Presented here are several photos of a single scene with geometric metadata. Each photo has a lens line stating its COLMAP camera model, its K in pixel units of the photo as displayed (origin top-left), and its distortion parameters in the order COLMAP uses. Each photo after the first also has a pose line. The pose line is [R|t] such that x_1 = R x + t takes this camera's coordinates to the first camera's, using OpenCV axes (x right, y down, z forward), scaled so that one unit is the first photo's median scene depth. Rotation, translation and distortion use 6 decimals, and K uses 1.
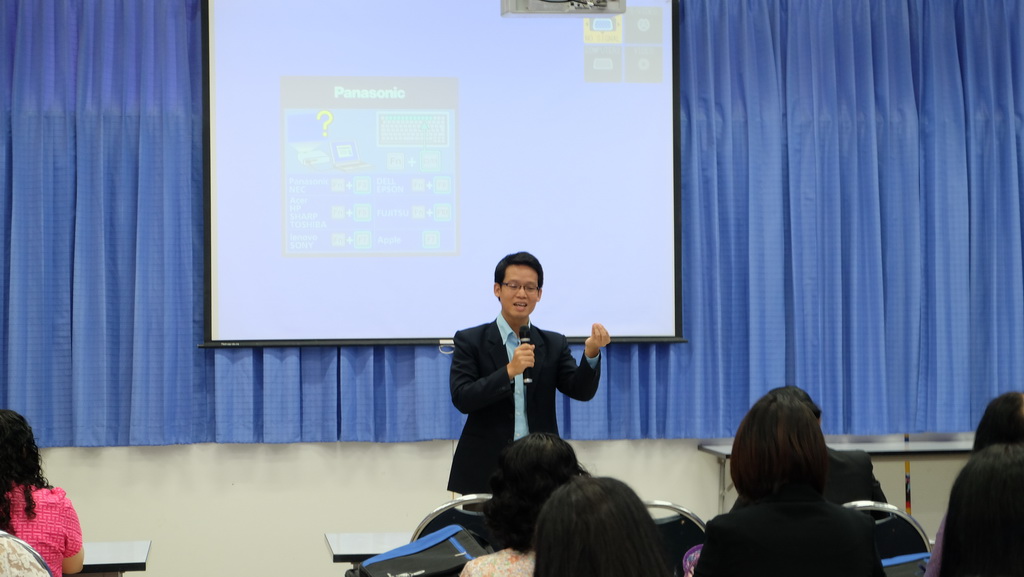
lens RADIAL K [[2221.9, 0, 527.4], [0, 2221.9, 266.1], [0, 0, 1]] dist [0.088526, 0.000000]
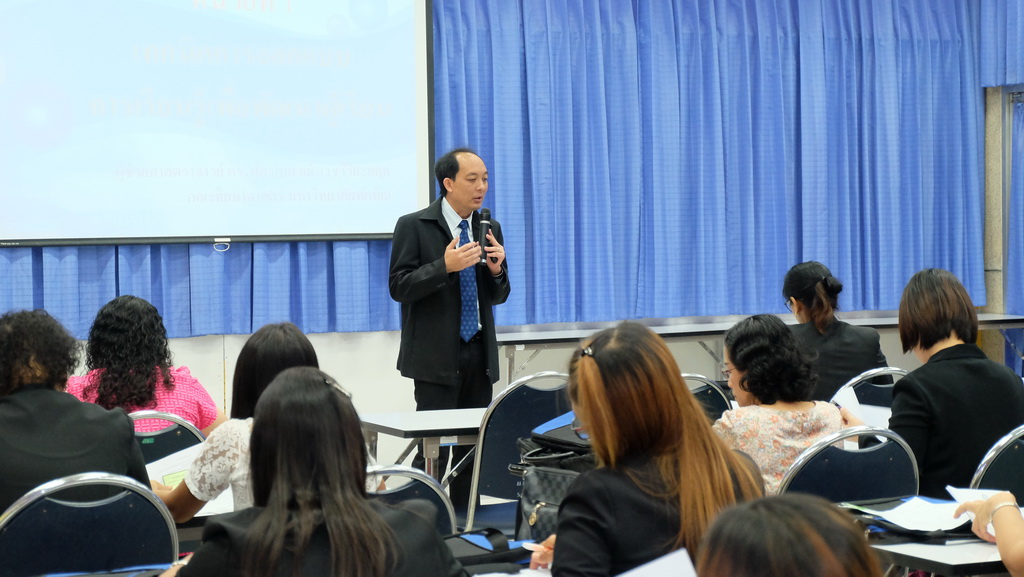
lens RADIAL K [[2221.9, 0, 549.3], [0, 2221.9, 262.7], [0, 0, 1]] dist [0.088526, 0.000000]
pose [[0.956029, -0.012801, 0.292991, -0.188759], [0.000120, 0.999064, 0.043258, -0.000029], [-0.293271, -0.041320, 0.955136, -0.031659]]
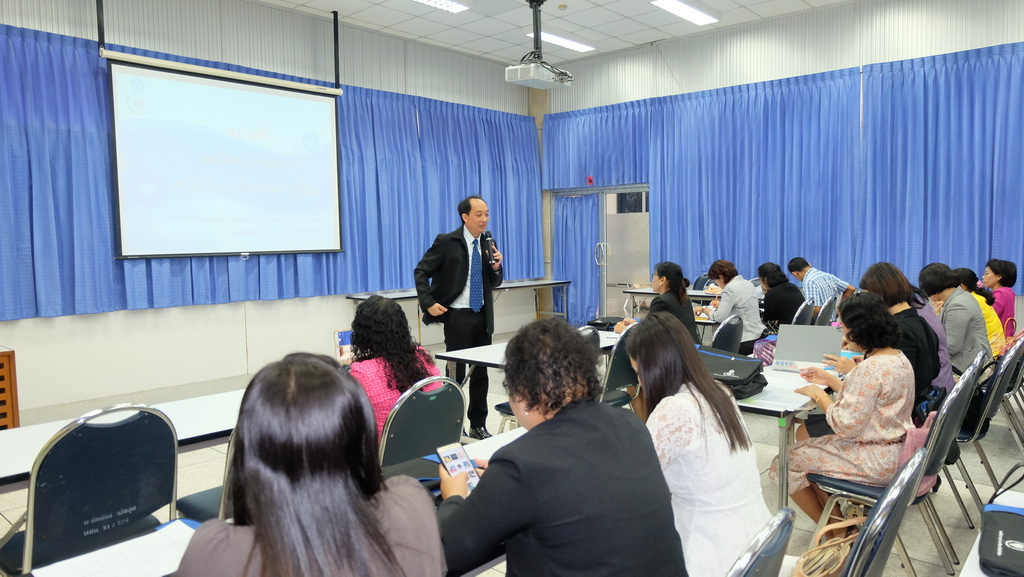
lens RADIAL K [[705.4, 0, 513.3], [0, 705.4, 281.6], [0, 0, 1]] dist [-0.042665, 0.070589]
pose [[0.779113, -0.044949, 0.625270, -0.244831], [-0.001057, 0.997330, 0.073013, 0.011572], [-0.626883, -0.057546, 0.776985, 0.324761]]
